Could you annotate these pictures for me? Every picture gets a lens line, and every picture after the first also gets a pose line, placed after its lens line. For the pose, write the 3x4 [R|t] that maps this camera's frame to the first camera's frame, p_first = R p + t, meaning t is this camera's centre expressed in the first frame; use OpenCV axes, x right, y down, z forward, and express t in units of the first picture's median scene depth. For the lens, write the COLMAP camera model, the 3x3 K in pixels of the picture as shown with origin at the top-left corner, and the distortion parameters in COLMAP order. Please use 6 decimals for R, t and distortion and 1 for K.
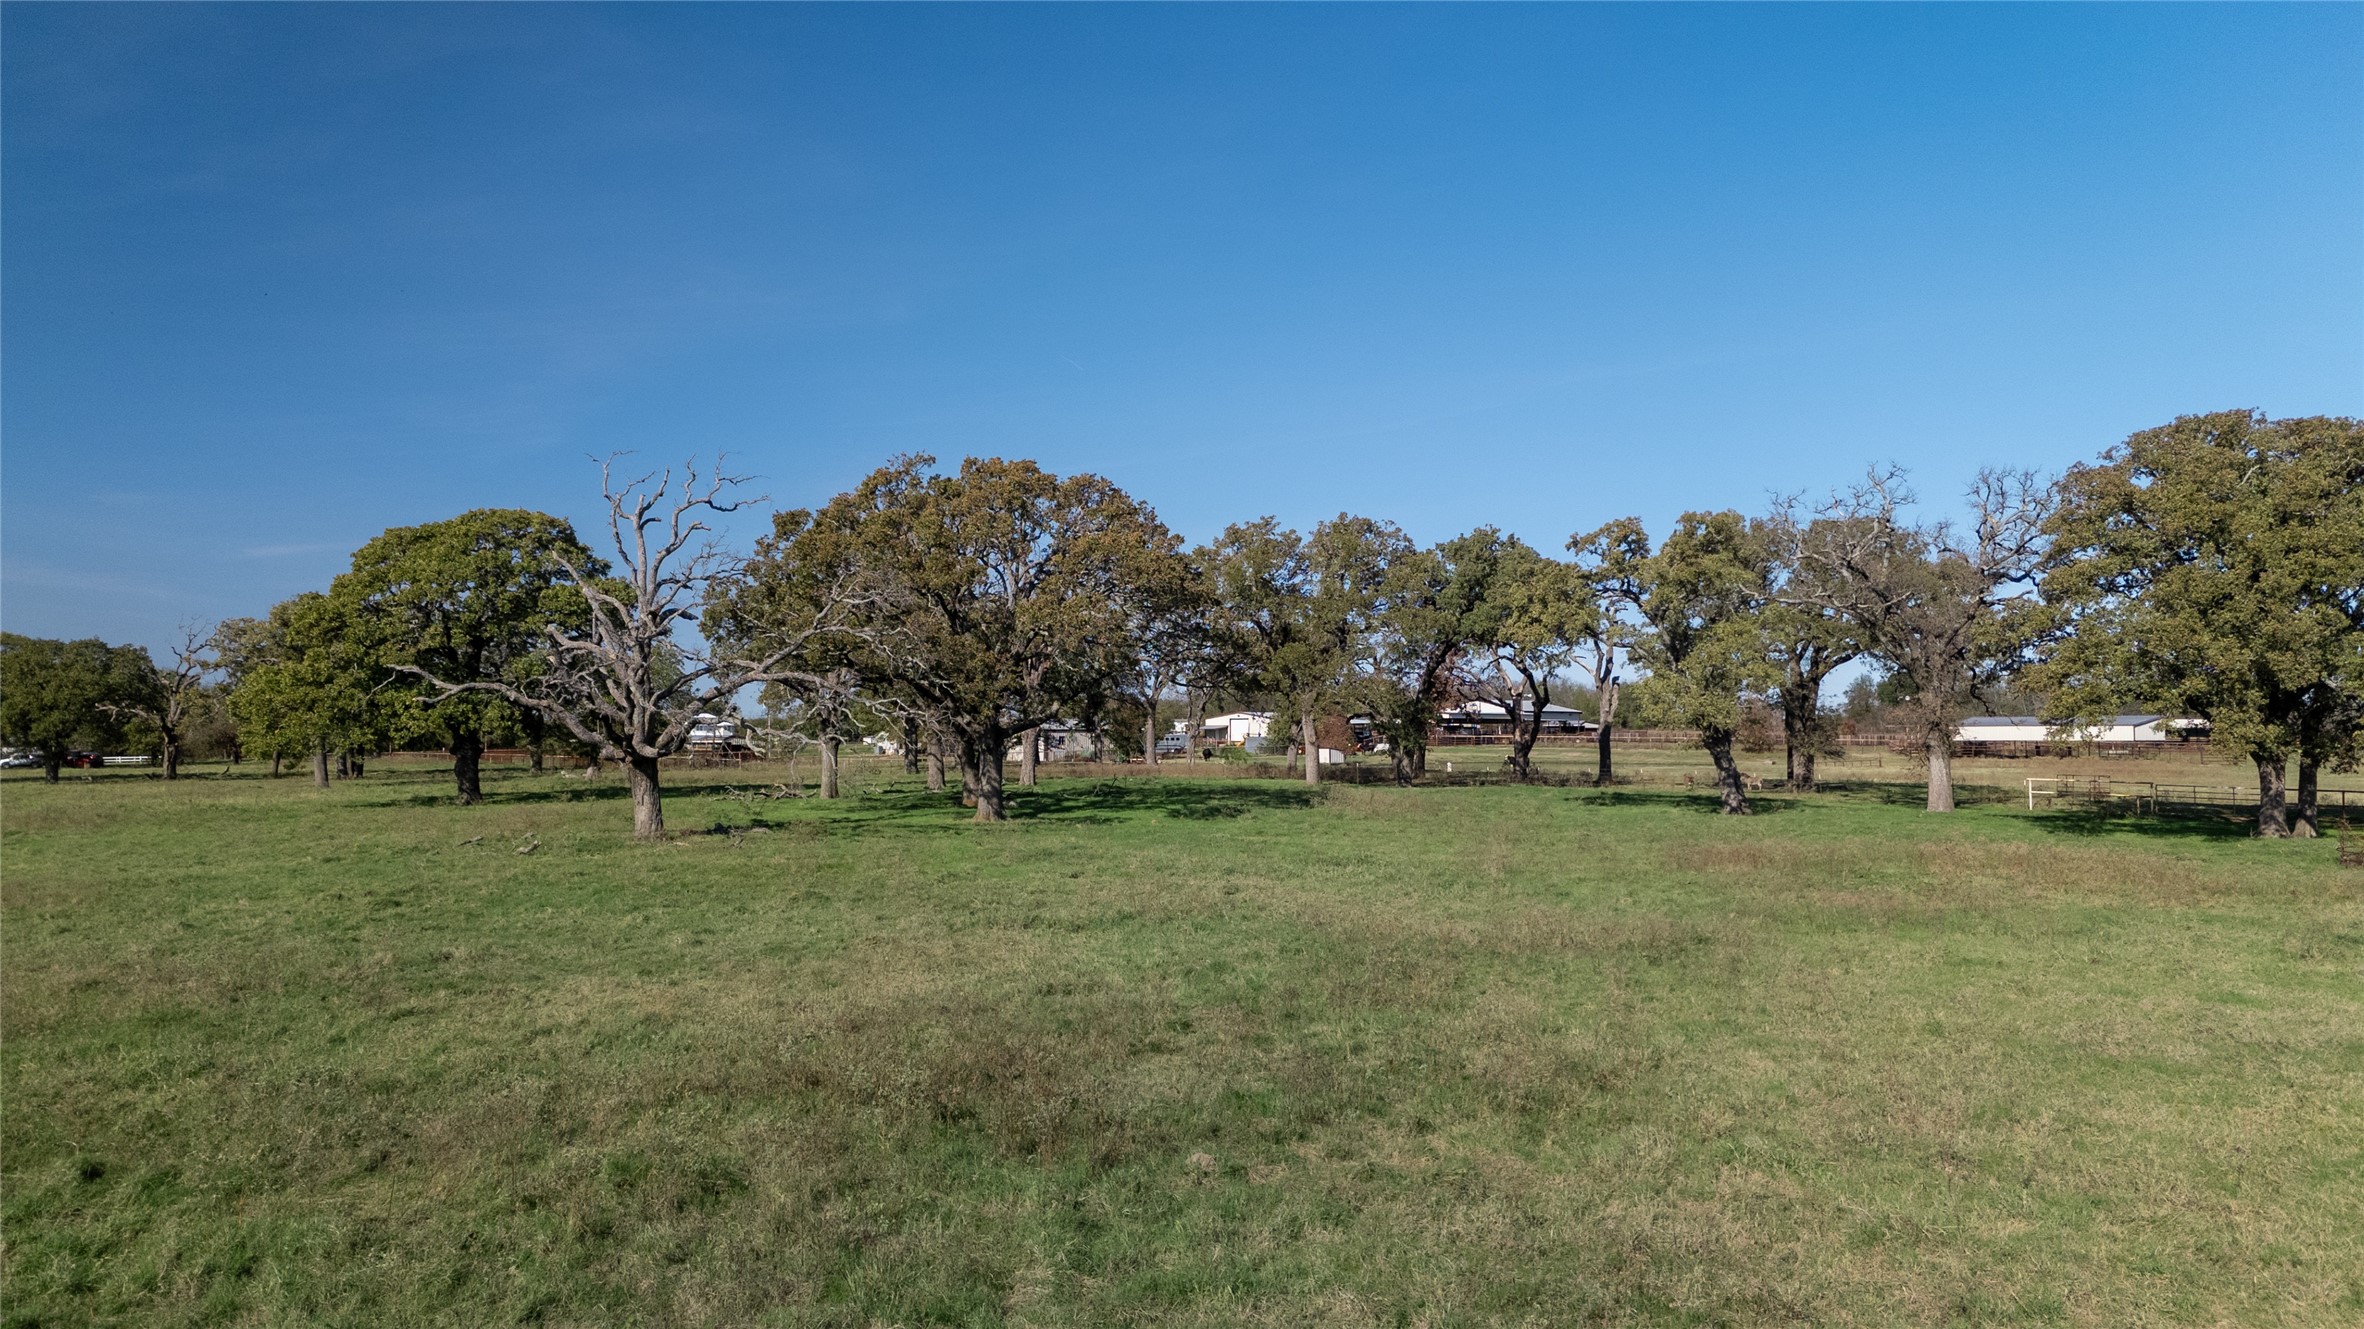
lens RADIAL K [[1598.8, 0, 1182.1], [0, 1598.8, 663.1], [0, 0, 1]] dist [-0.006754, -0.000178]
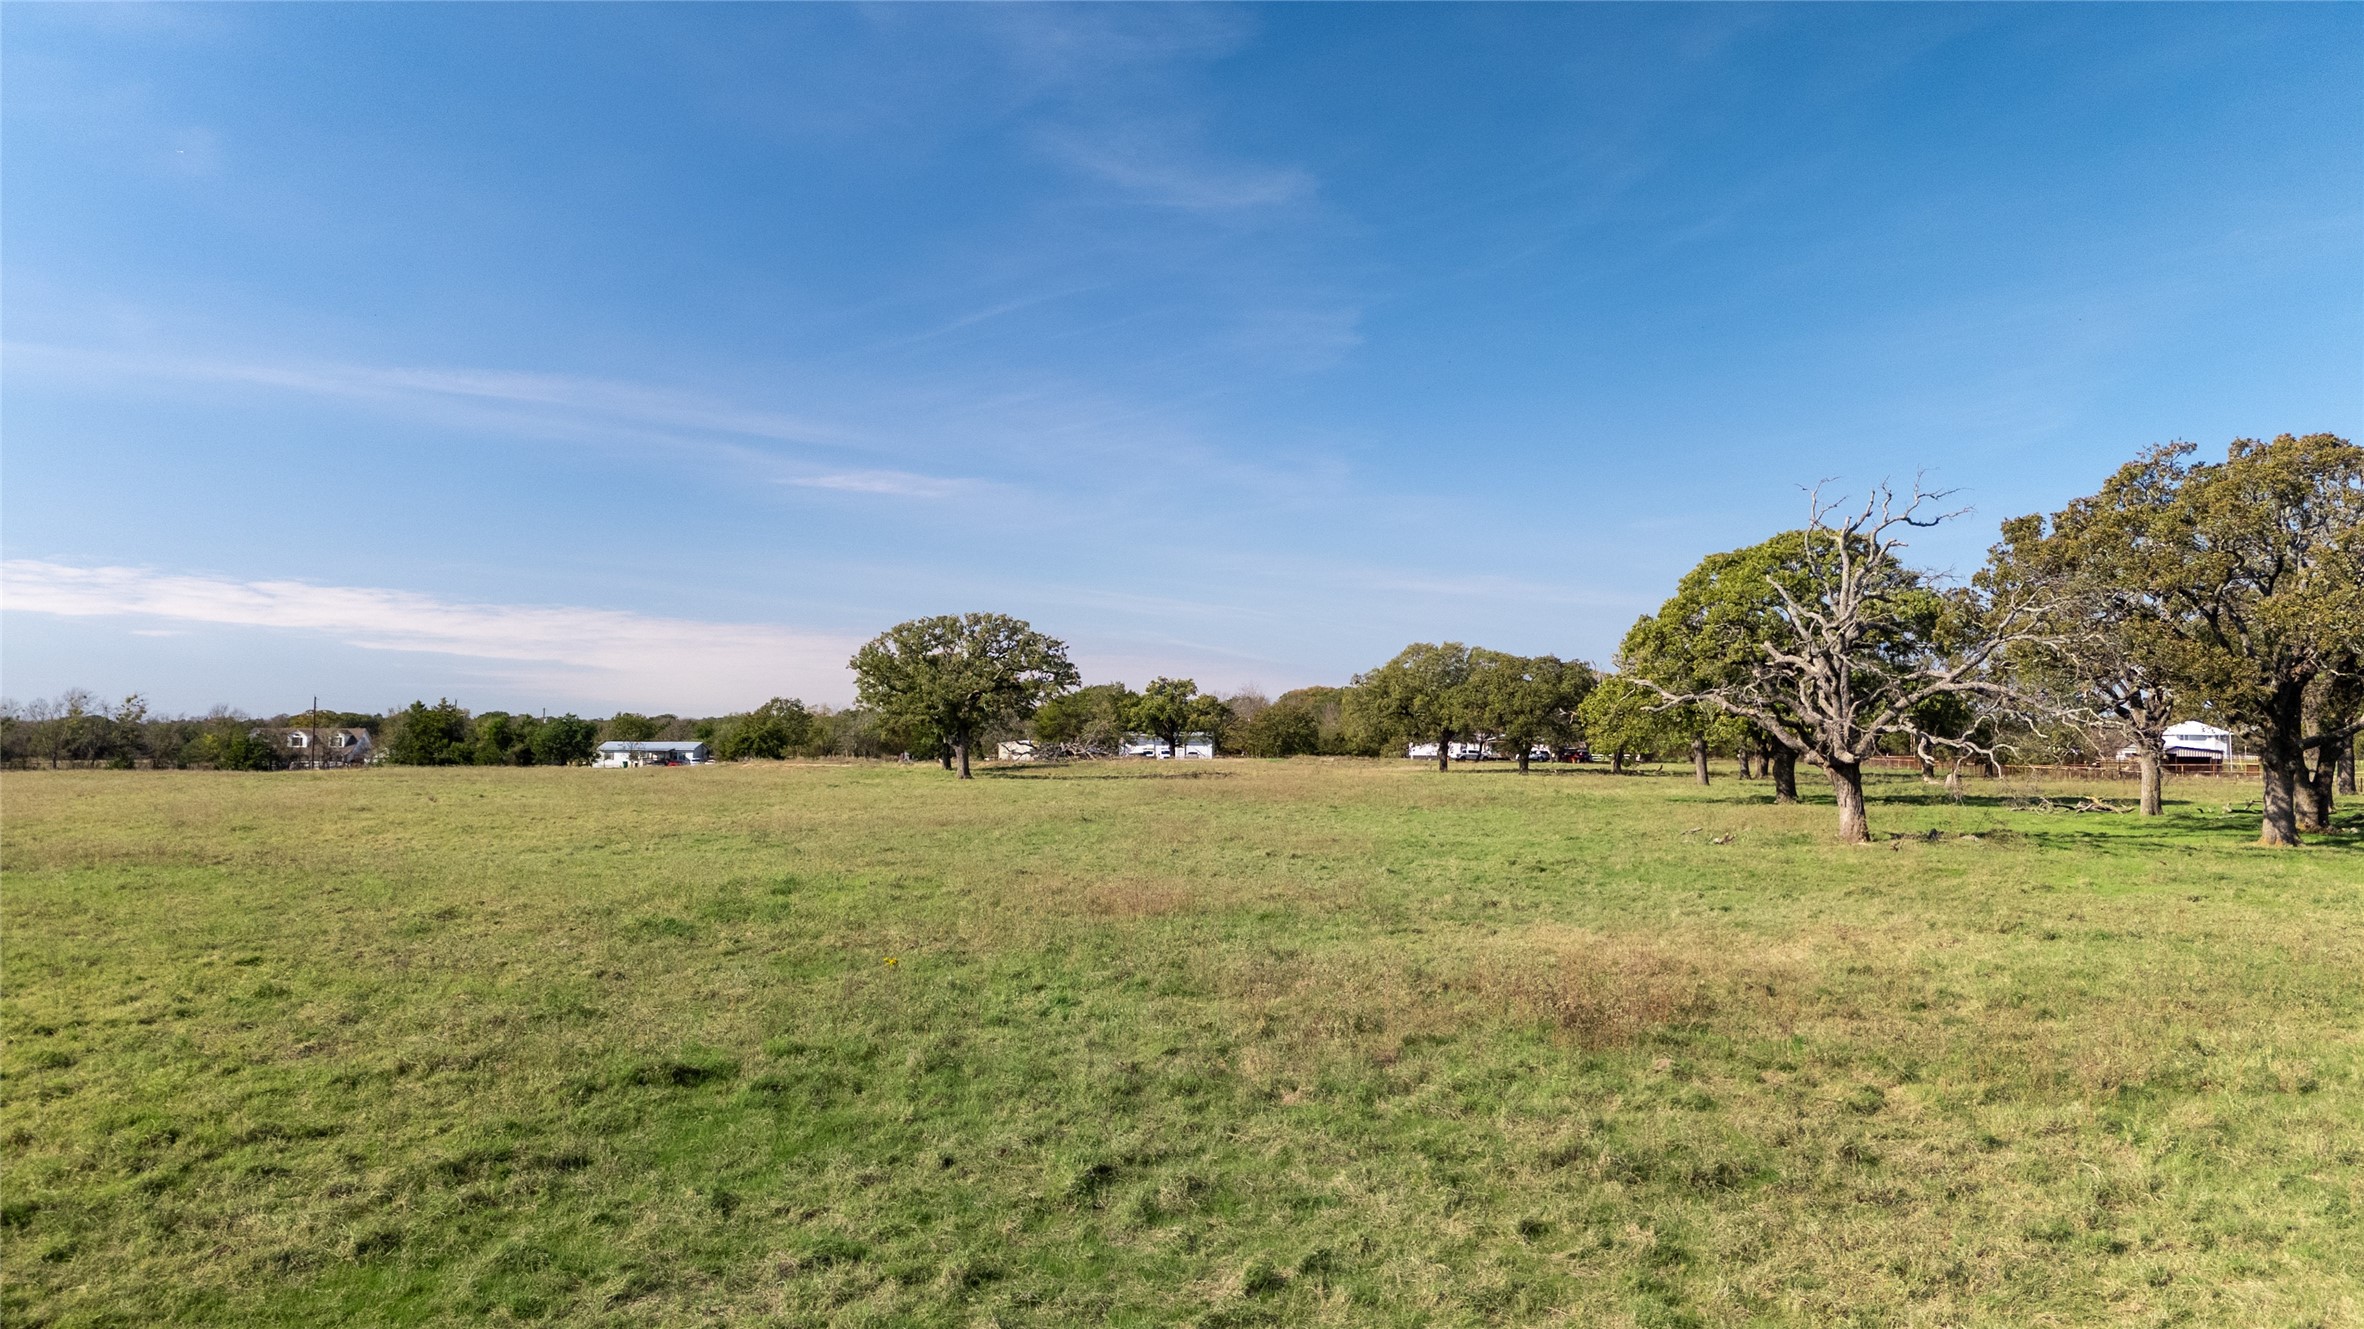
lens RADIAL K [[1598.8, 0, 1181.5], [0, 1598.8, 672.5], [0, 0, 1]] dist [-0.006754, -0.000178]
pose [[0.660011, -0.013064, -0.751142, 0.112508], [0.014273, 0.999886, -0.004849, -0.001577], [0.751120, -0.007520, 0.660123, -0.027832]]
